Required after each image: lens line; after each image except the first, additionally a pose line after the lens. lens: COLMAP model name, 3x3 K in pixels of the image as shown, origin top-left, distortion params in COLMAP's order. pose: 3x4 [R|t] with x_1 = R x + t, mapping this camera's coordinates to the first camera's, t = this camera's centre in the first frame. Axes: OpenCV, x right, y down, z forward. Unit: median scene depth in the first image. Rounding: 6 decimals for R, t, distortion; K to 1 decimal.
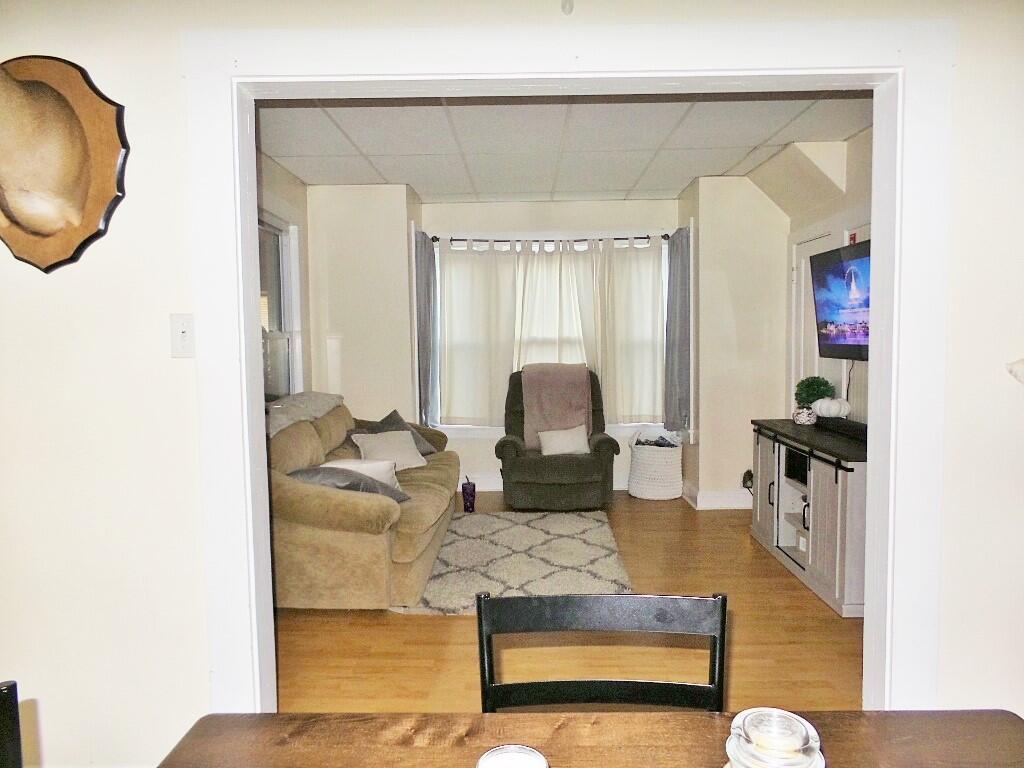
lens RADIAL K [[679.8, 0, 512.0], [0, 679.8, 384.0], [0, 0, 1]] dist [0.005023, 0.000852]
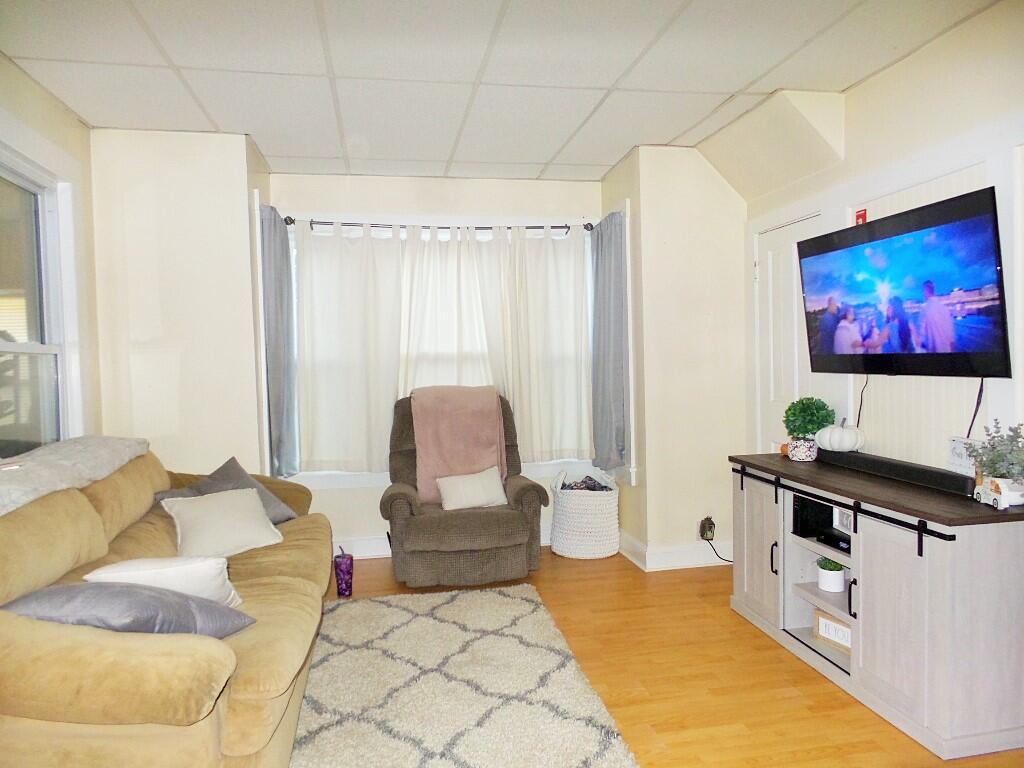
lens RADIAL K [[703.5, 0, 515.2], [0, 703.5, 385.9], [0, 0, 1]] dist [-0.005918, 0.000531]
pose [[0.979582, -0.016594, 0.200360, -0.033492], [0.022898, 0.999312, -0.029185, -0.007215], [-0.199738, 0.033177, 0.979288, 0.246630]]
